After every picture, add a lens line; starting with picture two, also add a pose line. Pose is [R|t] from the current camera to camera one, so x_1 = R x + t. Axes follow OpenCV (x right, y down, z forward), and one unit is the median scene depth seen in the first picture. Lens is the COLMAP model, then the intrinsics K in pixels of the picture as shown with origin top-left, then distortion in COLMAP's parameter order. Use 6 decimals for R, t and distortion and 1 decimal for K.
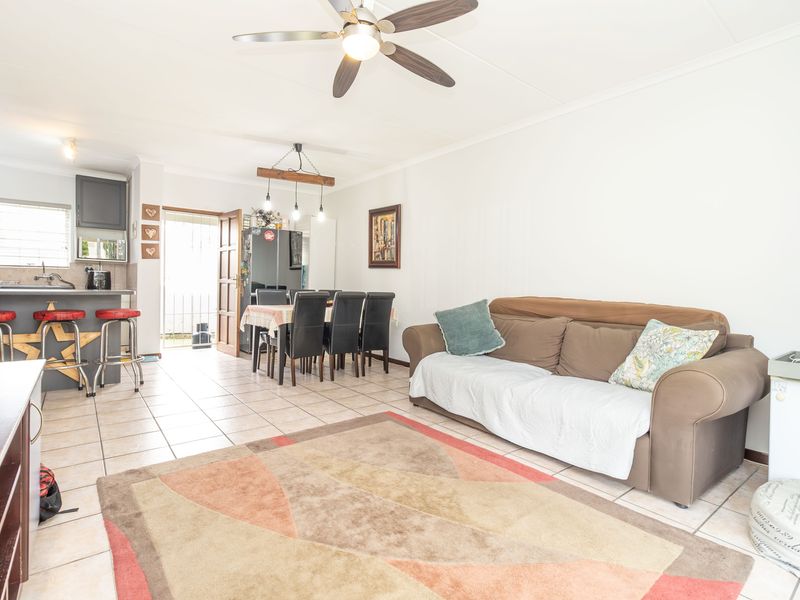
lens RADIAL K [[422.3, 0, 395.2], [0, 422.3, 294.7], [0, 0, 1]] dist [0.002451, 0.000162]
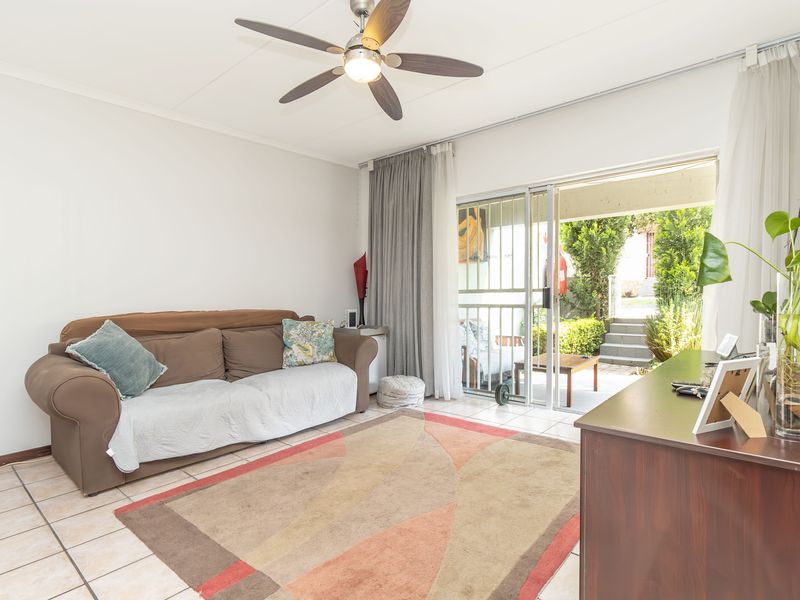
lens RADIAL K [[436.1, 0, 400.0], [0, 436.1, 300.0], [0, 0, 1]] dist [-0.000656, -0.000483]
pose [[-0.217585, -0.049633, 0.974779, -0.747429], [0.027810, 0.997986, 0.057022, -0.067389], [-0.975645, 0.039516, -0.215766, 0.729394]]
